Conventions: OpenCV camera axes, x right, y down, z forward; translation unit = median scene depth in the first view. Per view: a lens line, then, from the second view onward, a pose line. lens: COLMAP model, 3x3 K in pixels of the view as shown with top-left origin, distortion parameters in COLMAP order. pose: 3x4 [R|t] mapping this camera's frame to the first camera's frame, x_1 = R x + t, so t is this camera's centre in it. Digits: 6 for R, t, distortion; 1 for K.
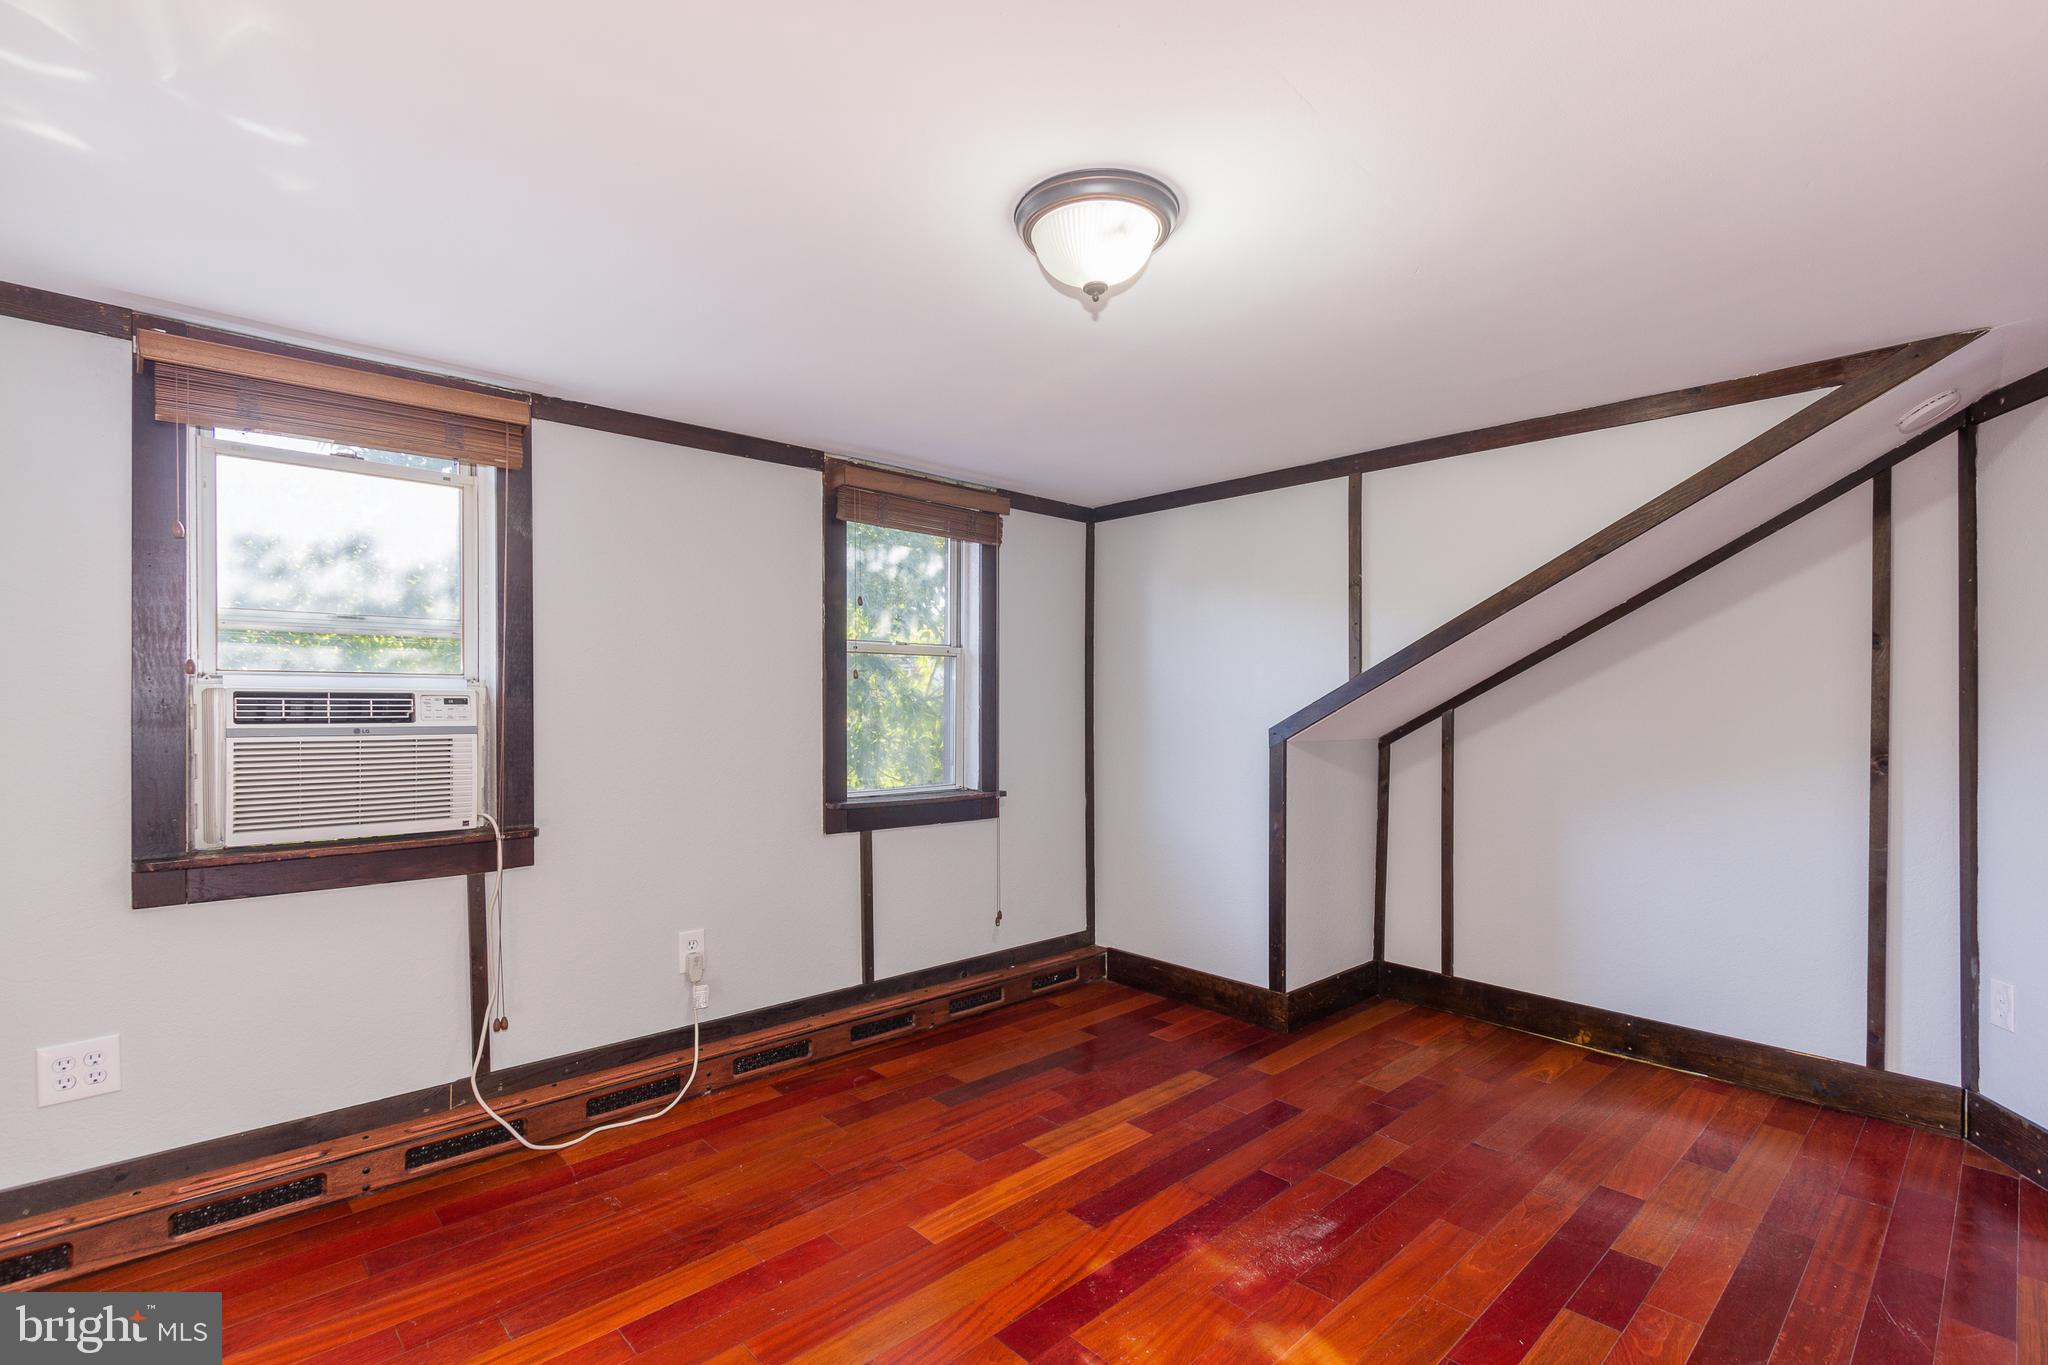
lens RADIAL K [[937.6, 0, 1022.1], [0, 937.6, 695.8], [0, 0, 1]] dist [0.010723, -0.004406]
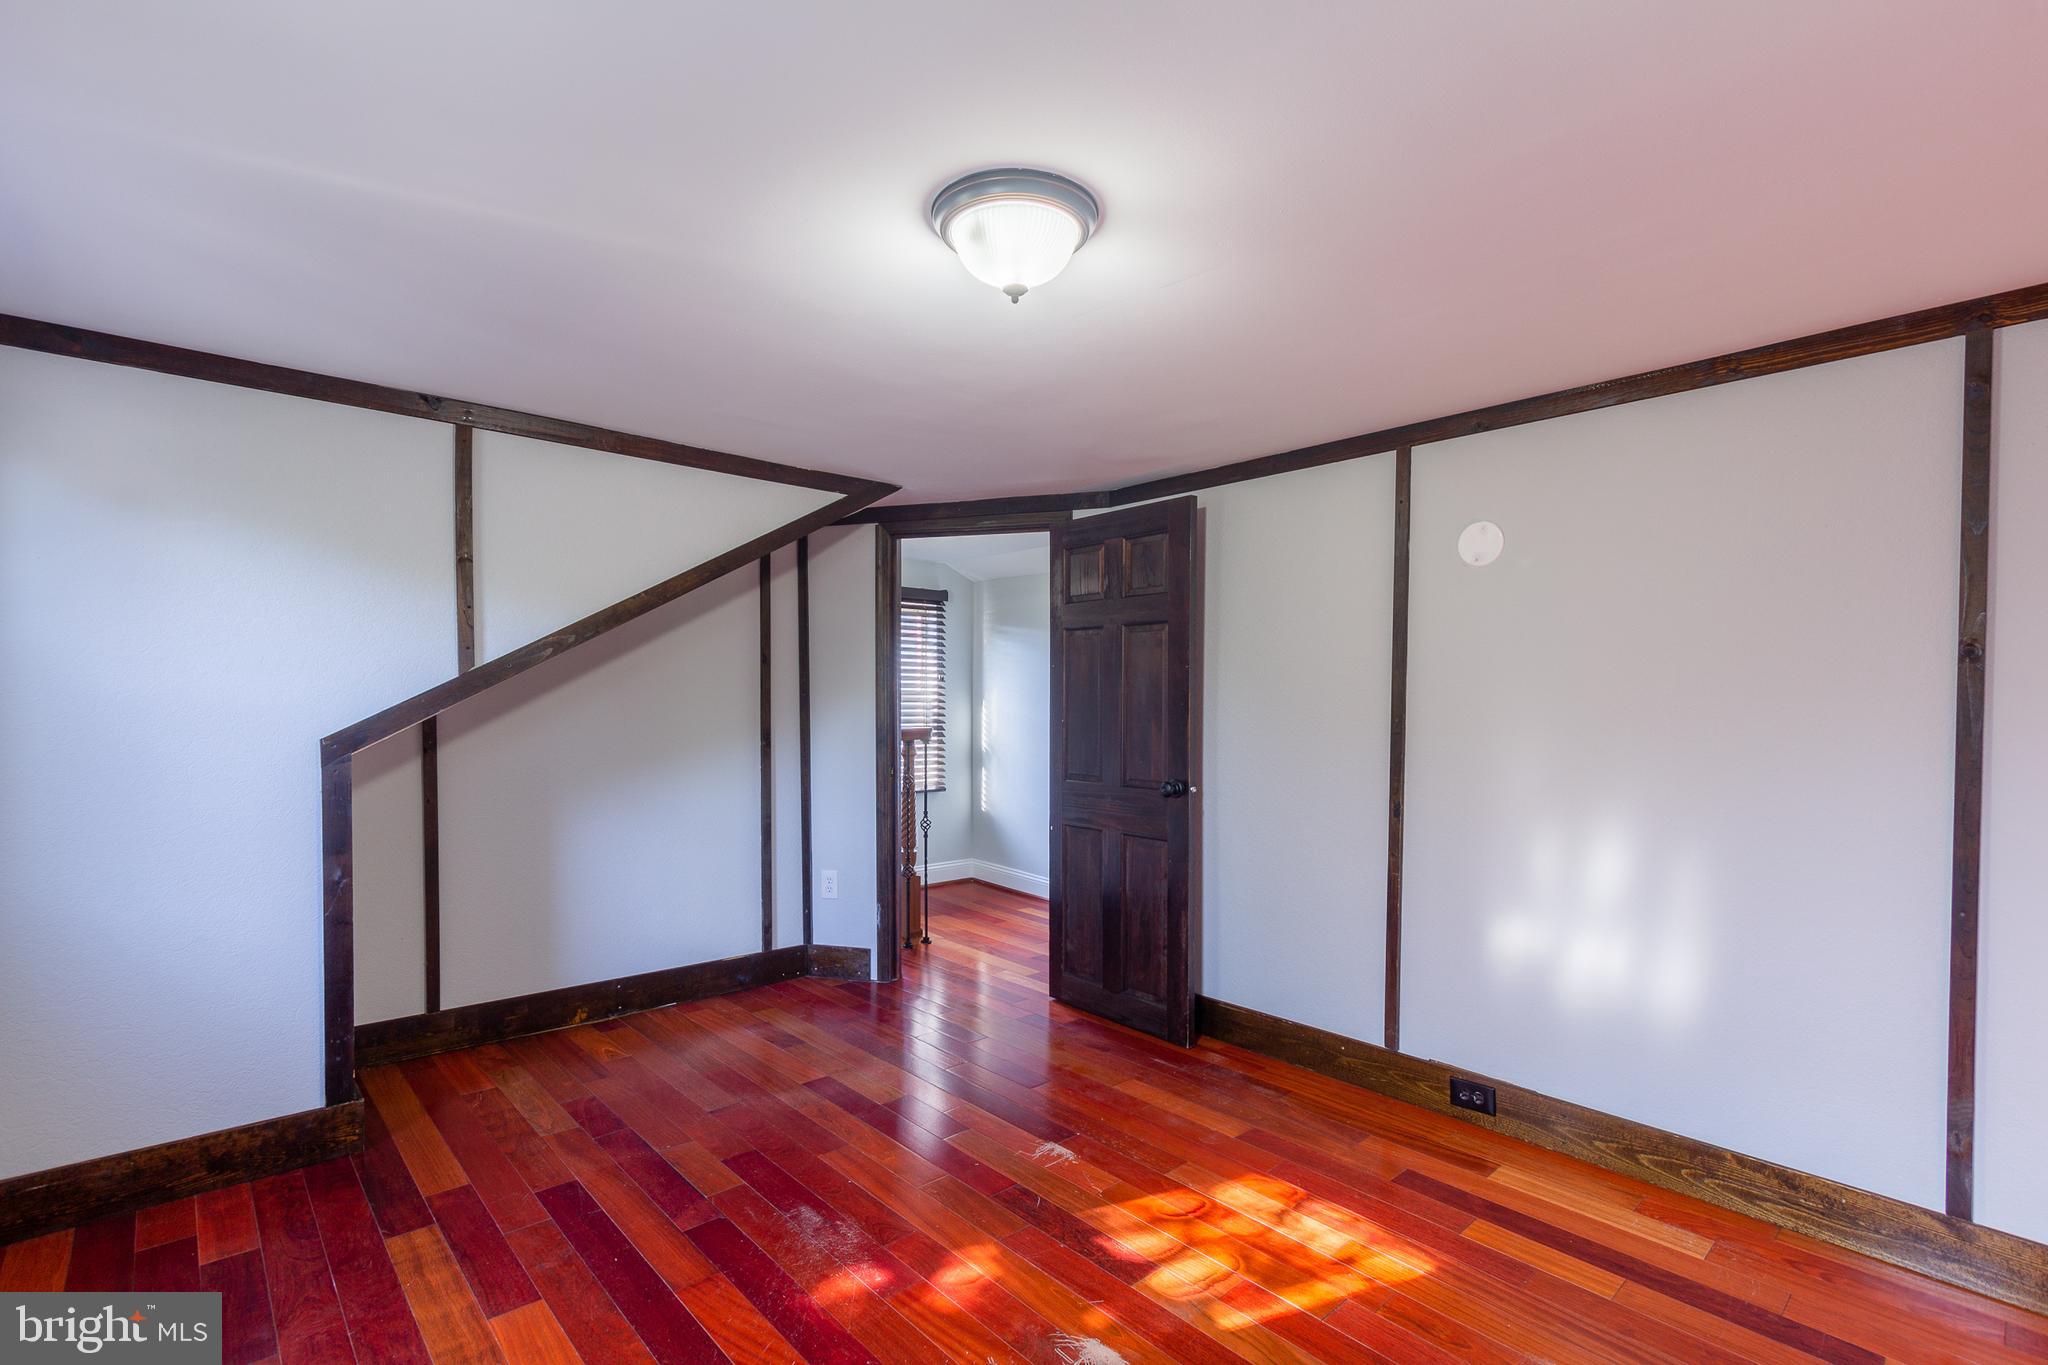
lens RADIAL K [[937.6, 0, 1018.1], [0, 937.6, 690.4], [0, 0, 1]] dist [0.010723, -0.004406]
pose [[0.026824, 0.006960, 0.999616, -0.516433], [-0.010690, 0.999921, -0.006676, -0.003087], [-0.999583, -0.010506, 0.026897, 0.545461]]
